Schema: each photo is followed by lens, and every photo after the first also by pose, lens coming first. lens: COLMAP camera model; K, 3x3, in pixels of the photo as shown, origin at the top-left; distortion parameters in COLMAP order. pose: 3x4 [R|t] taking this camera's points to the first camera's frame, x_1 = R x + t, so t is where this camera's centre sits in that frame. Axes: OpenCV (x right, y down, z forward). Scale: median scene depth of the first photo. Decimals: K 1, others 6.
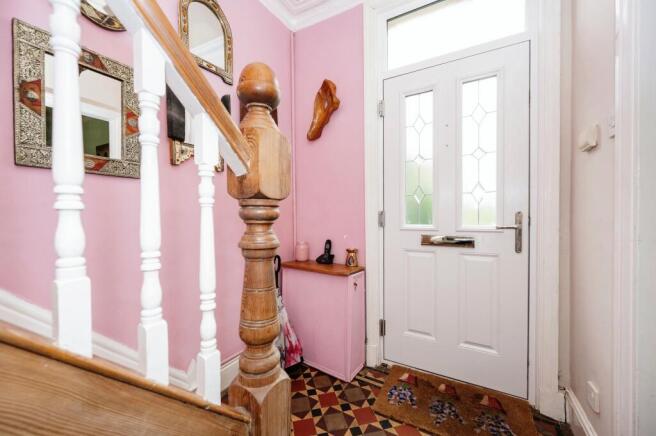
lens RADIAL K [[261.6, 0, 328.0], [0, 261.6, 218.0], [0, 0, 1]] dist [-0.000039, -0.000005]
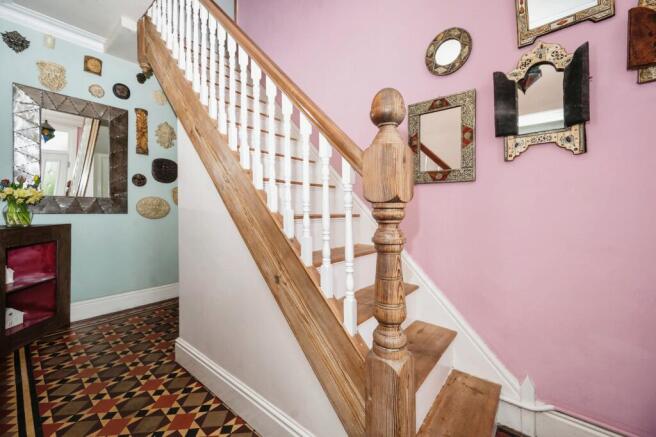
lens RADIAL K [[264.5, 0, 327.9], [0, 264.5, 208.1], [0, 0, 1]] dist [0.000091, 0.000030]
pose [[-0.161421, 0.004724, -0.986874, 0.552810], [-0.008317, 0.999947, 0.006147, -0.031721], [0.986851, 0.009200, -0.161373, 0.550175]]
